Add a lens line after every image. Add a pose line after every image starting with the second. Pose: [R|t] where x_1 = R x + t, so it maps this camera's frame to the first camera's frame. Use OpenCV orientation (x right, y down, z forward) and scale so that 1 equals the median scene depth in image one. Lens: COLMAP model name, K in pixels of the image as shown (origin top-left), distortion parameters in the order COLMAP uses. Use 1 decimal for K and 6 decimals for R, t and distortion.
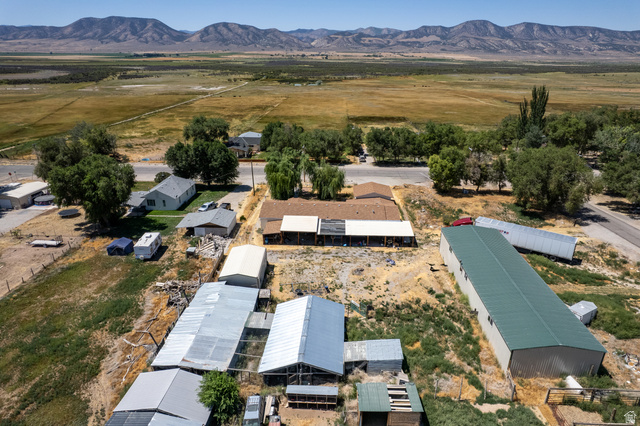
lens RADIAL K [[408.1, 0, 322.3], [0, 408.1, 220.4], [0, 0, 1]] dist [-0.068865, 0.062942]
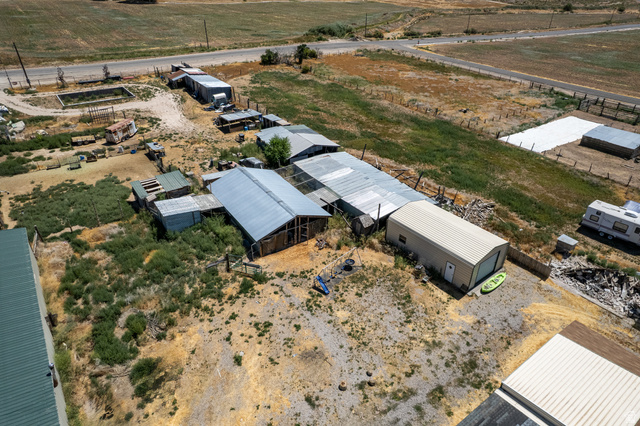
lens RADIAL K [[408.1, 0, 322.4], [0, 408.1, 212.7], [0, 0, 1]] dist [-0.068865, 0.062942]
pose [[-0.786808, 0.296008, -0.541583, 0.170792], [-0.253765, 0.644735, 0.721055, -0.187592], [0.562615, 0.704767, -0.432166, 0.681247]]
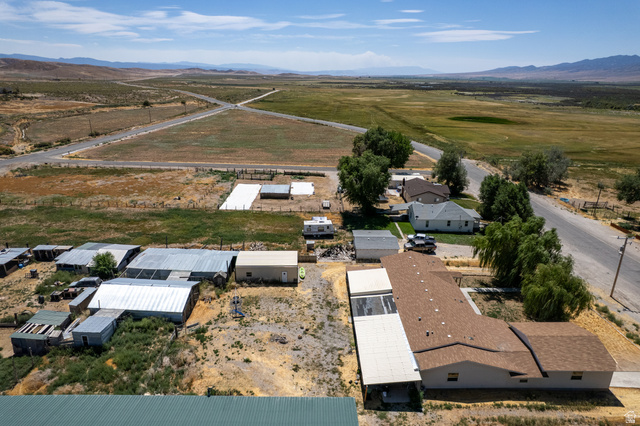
lens RADIAL K [[408.1, 0, 320.2], [0, 408.1, 212.5], [0, 0, 1]] dist [-0.068865, 0.062942]
pose [[0.042136, 0.311673, -0.949255, 0.480253], [-0.389892, 0.879898, 0.271594, -0.211466], [0.919896, 0.358663, 0.158595, 0.543574]]
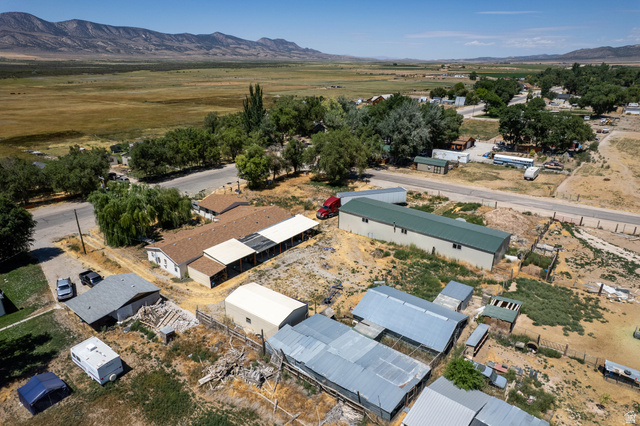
lens RADIAL K [[408.1, 0, 322.5], [0, 408.1, 217.3], [0, 0, 1]] dist [-0.068865, 0.062942]
pose [[0.589034, -0.297724, 0.751265, -0.432821], [0.300449, 0.943701, 0.138417, -0.092644], [-0.750179, 0.144184, 0.645323, 0.186840]]
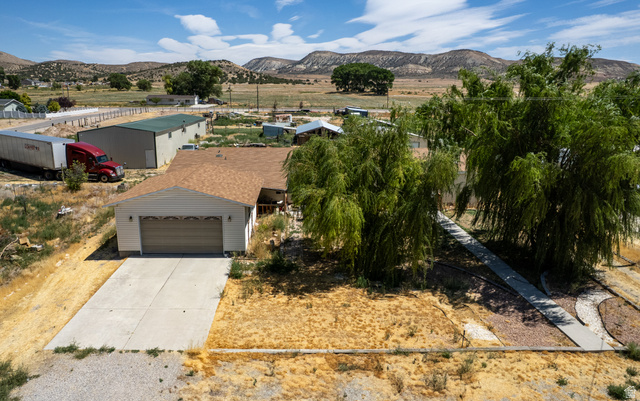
lens RADIAL K [[434.9, 0, 302.5], [0, 434.9, 194.7], [0, 0, 1]] dist [-0.053592, 0.040827]
pose [[-0.998233, -0.001384, -0.059402, 0.059174], [-0.035729, 0.812773, 0.581484, -0.227288], [0.047476, 0.582579, -0.811387, 1.144066]]
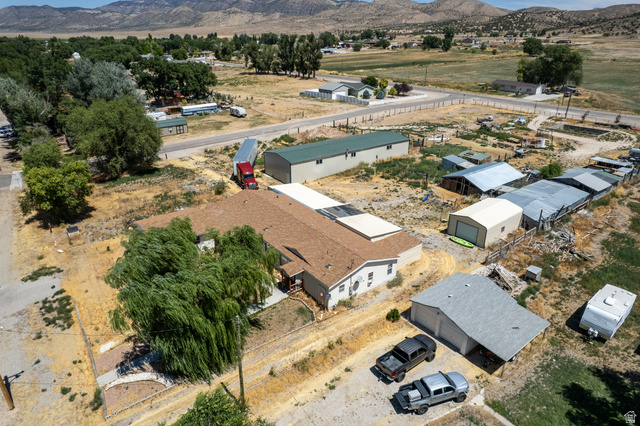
lens RADIAL K [[408.1, 0, 322.7], [0, 408.1, 217.5], [0, 0, 1]] dist [-0.068865, 0.062942]
pose [[-0.632316, -0.326098, 0.702735, -0.360401], [0.286952, 0.743989, 0.603439, -0.325796], [-0.719608, 0.583215, -0.376862, 0.964585]]
